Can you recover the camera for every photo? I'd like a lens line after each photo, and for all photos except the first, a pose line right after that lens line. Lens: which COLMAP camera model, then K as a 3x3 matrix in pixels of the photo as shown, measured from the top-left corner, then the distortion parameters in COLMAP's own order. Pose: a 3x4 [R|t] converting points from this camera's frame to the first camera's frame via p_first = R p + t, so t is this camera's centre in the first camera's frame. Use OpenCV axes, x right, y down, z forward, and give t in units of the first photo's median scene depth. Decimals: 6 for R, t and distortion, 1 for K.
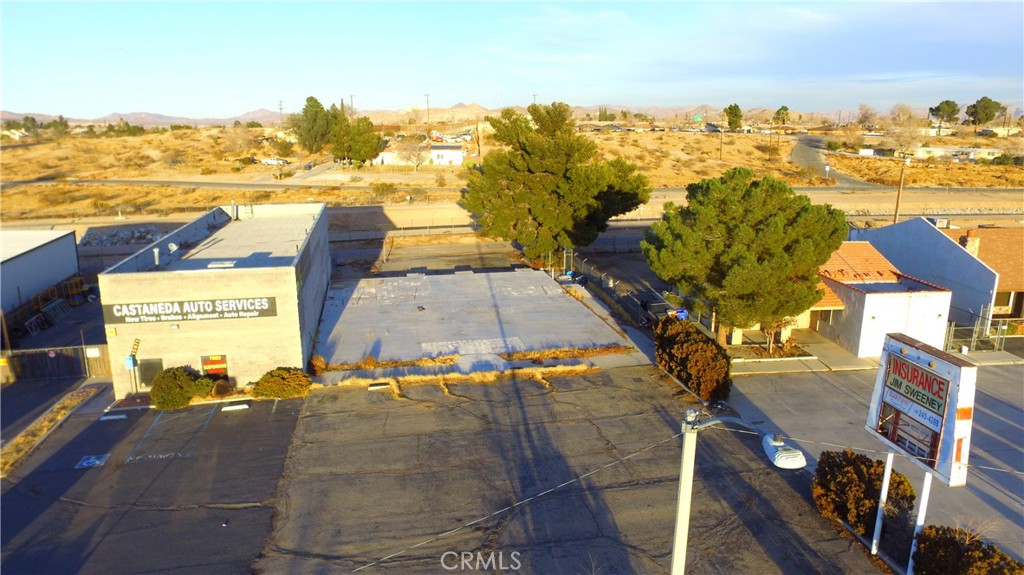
lens RADIAL K [[688.6, 0, 503.5], [0, 688.6, 287.1], [0, 0, 1]] dist [-0.123405, 0.090928]
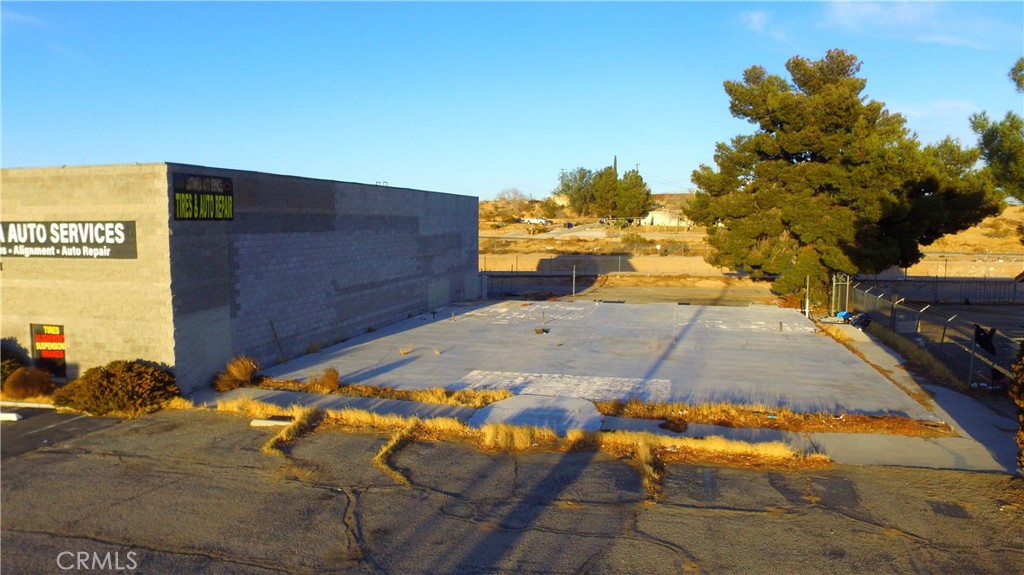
lens RADIAL K [[688.6, 0, 504.5], [0, 688.6, 290.4], [0, 0, 1]] dist [-0.123405, 0.090928]
pose [[0.902746, 0.044999, -0.427815, 0.124985], [-0.102365, 0.988417, -0.112038, 0.082659], [0.417818, 0.144935, 0.896896, 0.570665]]
